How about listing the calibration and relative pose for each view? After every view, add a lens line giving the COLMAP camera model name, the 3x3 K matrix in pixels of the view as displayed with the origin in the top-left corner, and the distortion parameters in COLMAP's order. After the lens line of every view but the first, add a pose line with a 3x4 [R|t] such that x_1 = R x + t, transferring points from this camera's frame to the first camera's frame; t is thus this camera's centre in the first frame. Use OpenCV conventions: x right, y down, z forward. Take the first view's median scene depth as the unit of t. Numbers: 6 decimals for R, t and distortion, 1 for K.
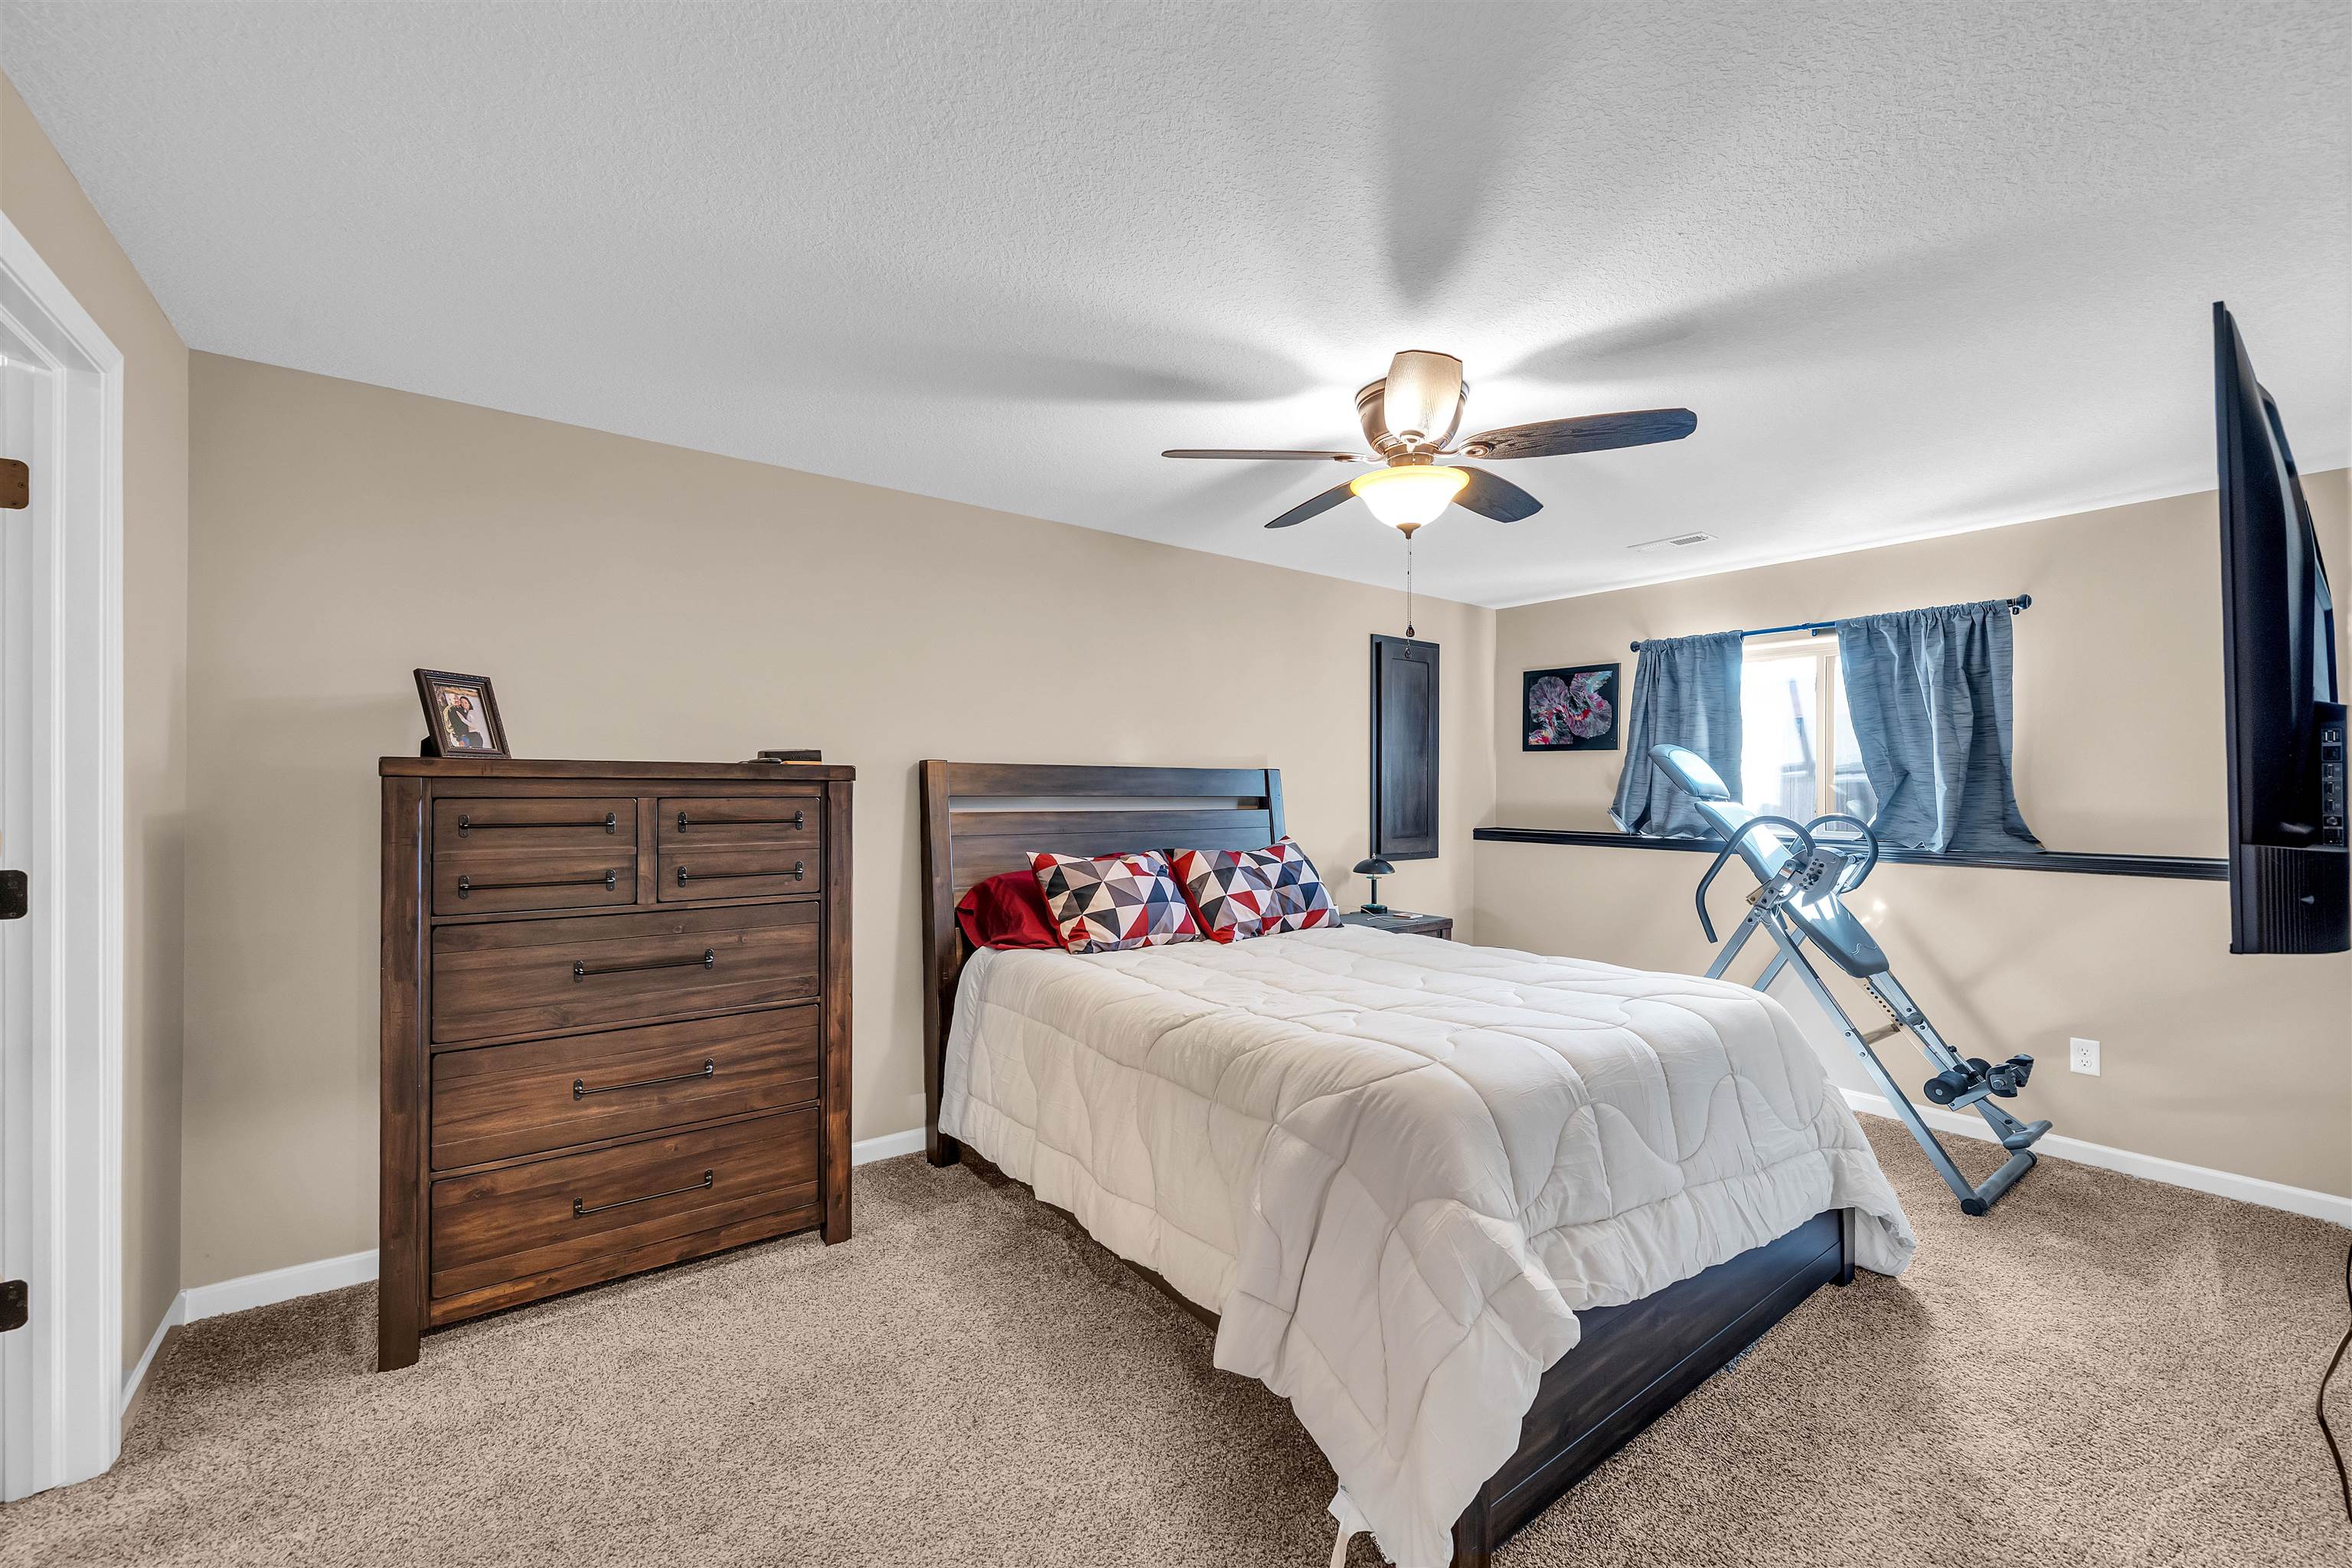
lens RADIAL K [[941.3, 0, 1170.0], [0, 941.3, 786.2], [0, 0, 1]] dist [-0.000459, -0.000020]
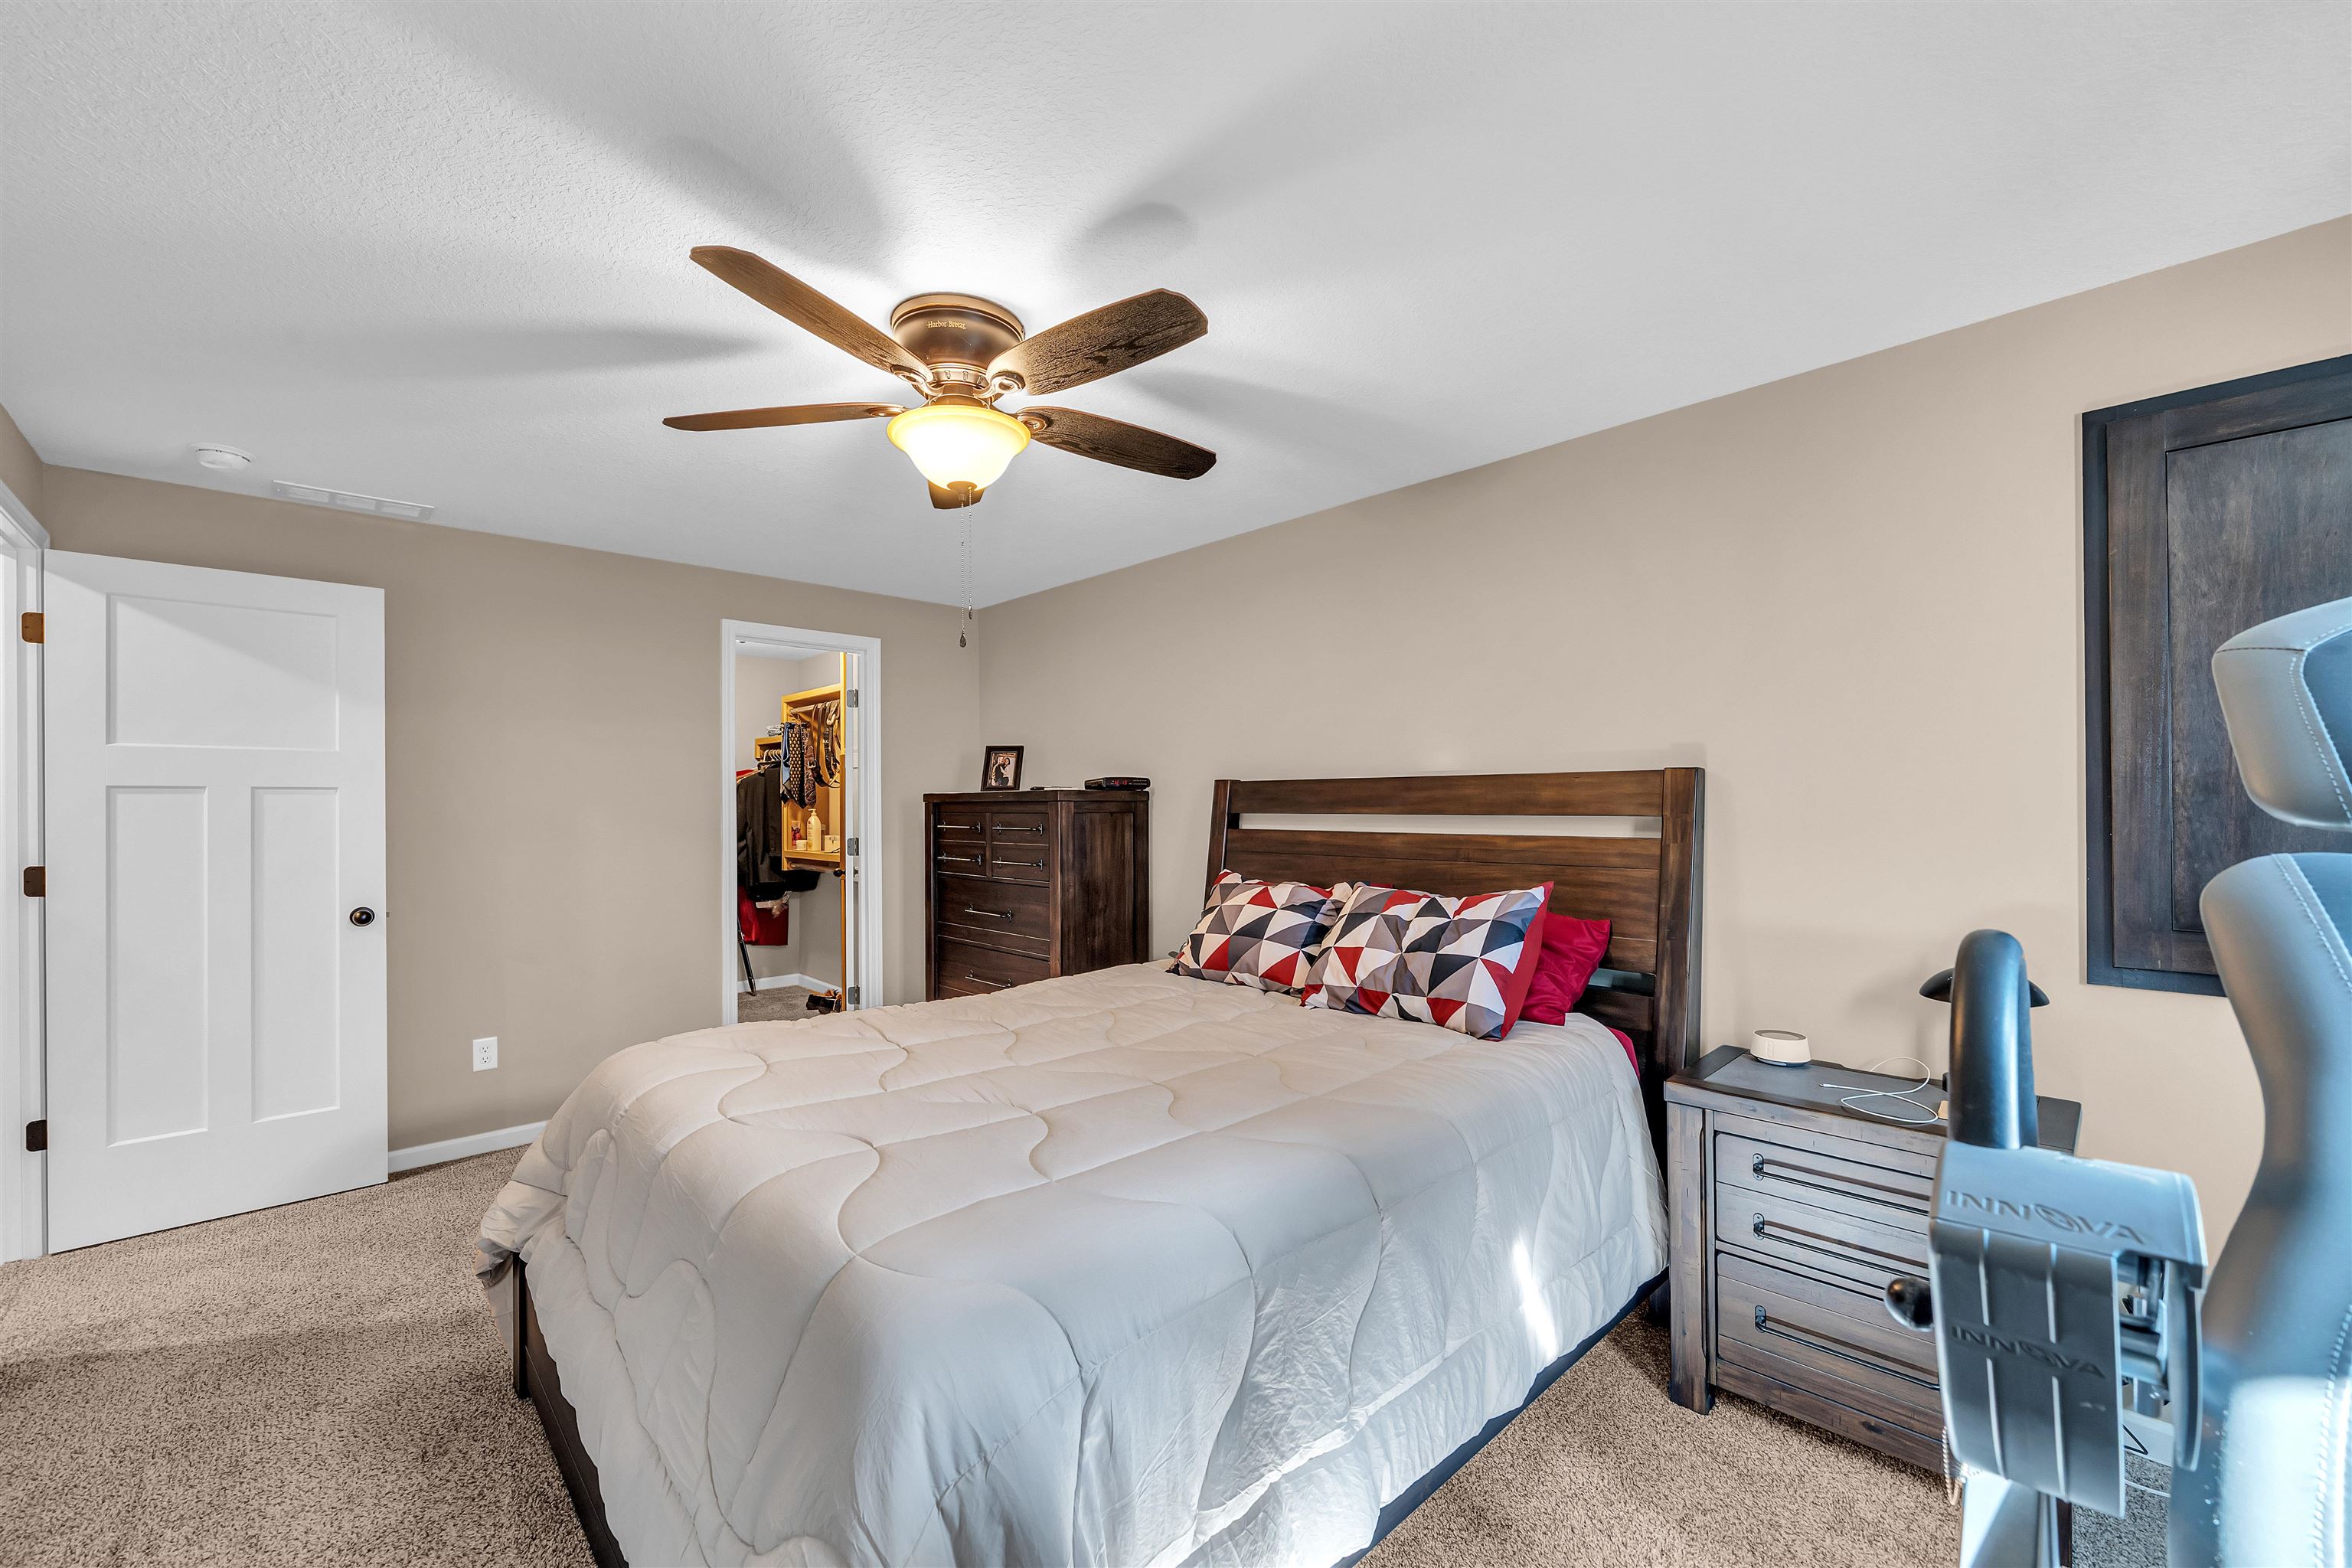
lens RADIAL K [[941.3, 0, 1169.7], [0, 941.3, 793.3], [0, 0, 1]] dist [-0.000459, -0.000020]
pose [[0.111108, -0.015247, -0.993691, 0.789323], [0.009406, 0.999854, -0.014290, 0.002429], [0.993764, -0.007759, 0.111235, 0.782103]]
